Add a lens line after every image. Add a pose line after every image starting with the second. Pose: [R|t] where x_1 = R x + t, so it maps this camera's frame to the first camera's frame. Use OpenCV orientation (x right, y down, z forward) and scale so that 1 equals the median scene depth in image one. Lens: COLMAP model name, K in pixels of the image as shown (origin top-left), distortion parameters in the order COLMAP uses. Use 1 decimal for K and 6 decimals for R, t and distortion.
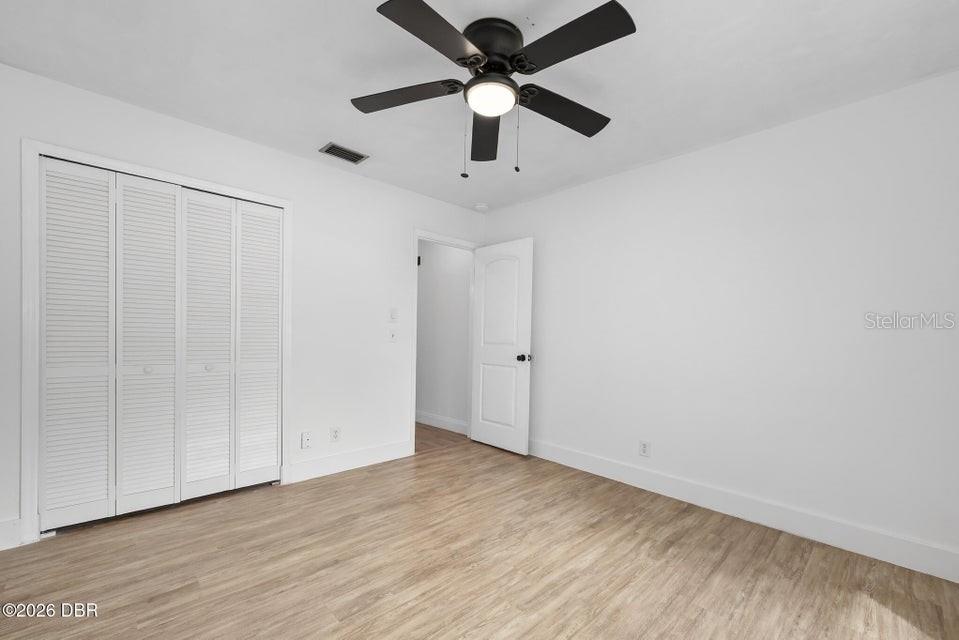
lens RADIAL K [[392.1, 0, 471.0], [0, 392.1, 328.3], [0, 0, 1]] dist [0.000107, 0.000046]
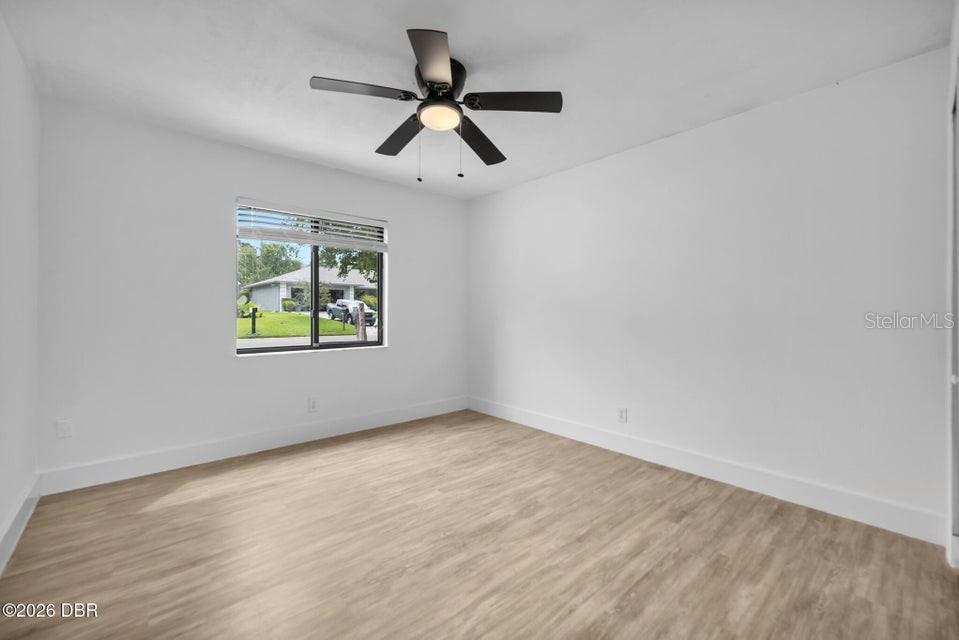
lens RADIAL K [[392.1, 0, 471.0], [0, 392.1, 328.3], [0, 0, 1]] dist [0.000107, 0.000046]
pose [[-0.999325, -0.023834, 0.027943, -0.080051], [-0.023271, 0.999522, 0.020330, 0.034785], [-0.028414, 0.019666, -0.999403, 2.003411]]
